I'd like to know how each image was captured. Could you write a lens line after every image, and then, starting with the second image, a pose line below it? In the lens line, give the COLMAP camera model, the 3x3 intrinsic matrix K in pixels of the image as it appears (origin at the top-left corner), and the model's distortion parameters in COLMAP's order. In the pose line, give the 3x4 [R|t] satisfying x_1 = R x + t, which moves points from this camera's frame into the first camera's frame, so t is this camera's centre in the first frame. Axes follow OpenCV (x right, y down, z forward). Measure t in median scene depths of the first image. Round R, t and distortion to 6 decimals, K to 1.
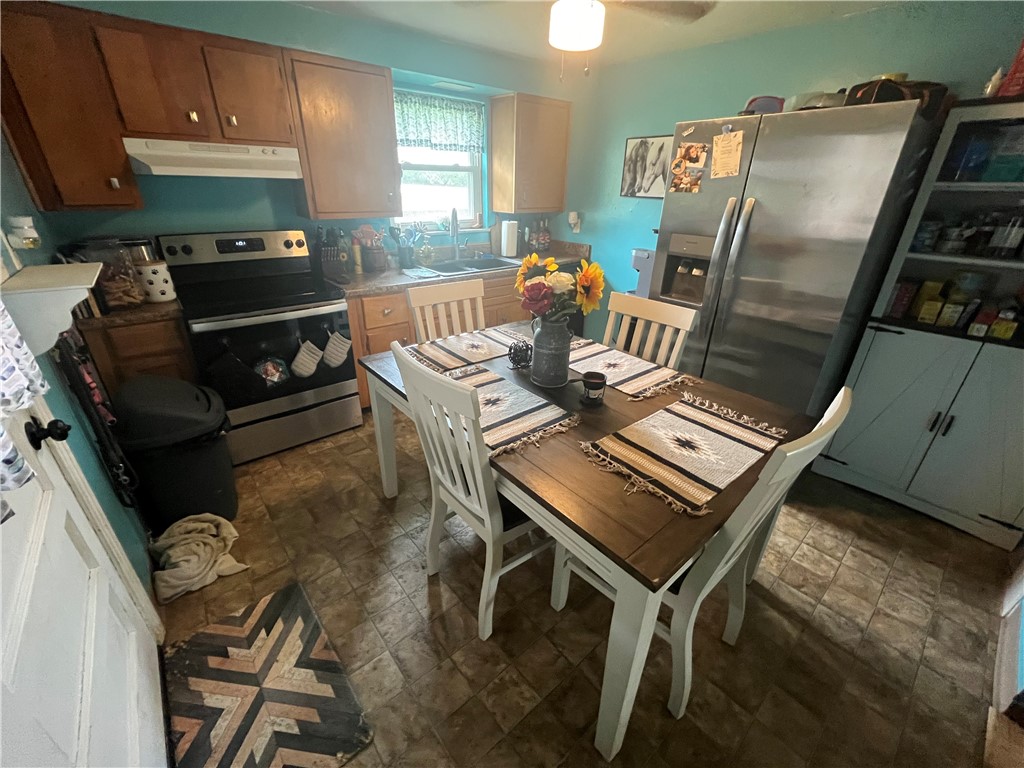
lens RADIAL K [[413.6, 0, 512.0], [0, 413.6, 384.0], [0, 0, 1]] dist [-0.001111, 0.000356]
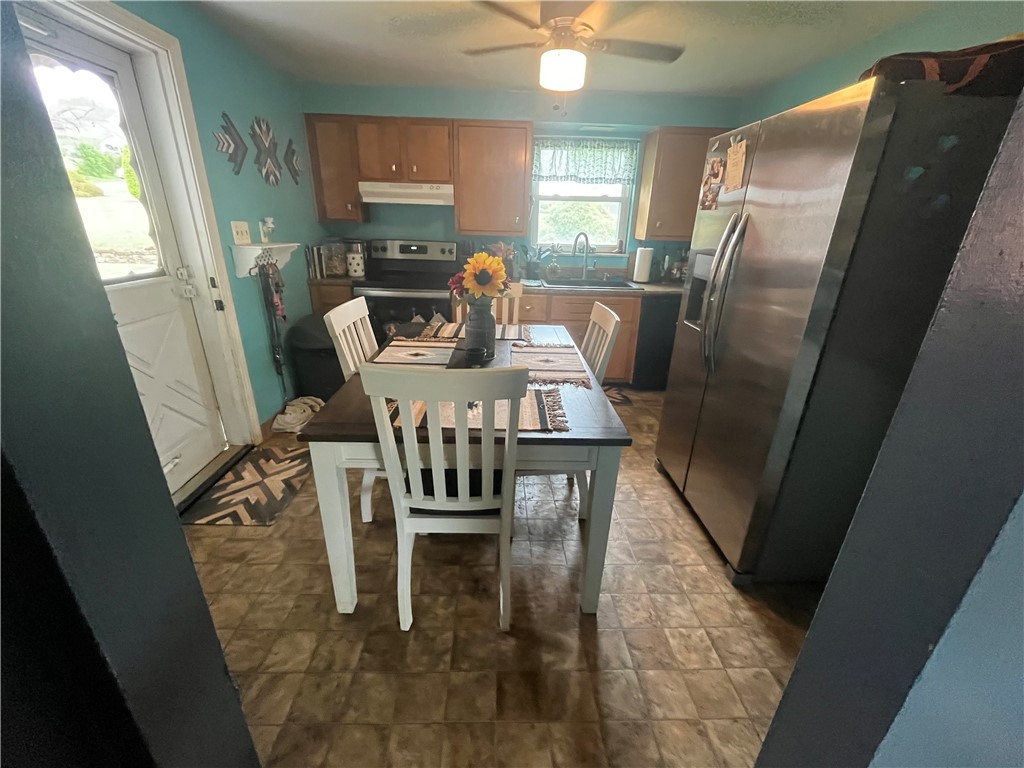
lens RADIAL K [[413.6, 0, 512.0], [0, 413.6, 384.0], [0, 0, 1]] dist [-0.001111, 0.000356]
pose [[0.782667, 0.232370, -0.577440, 0.745501], [-0.281564, 0.959532, 0.004495, 0.031544], [0.555117, 0.159068, 0.816421, 0.067634]]
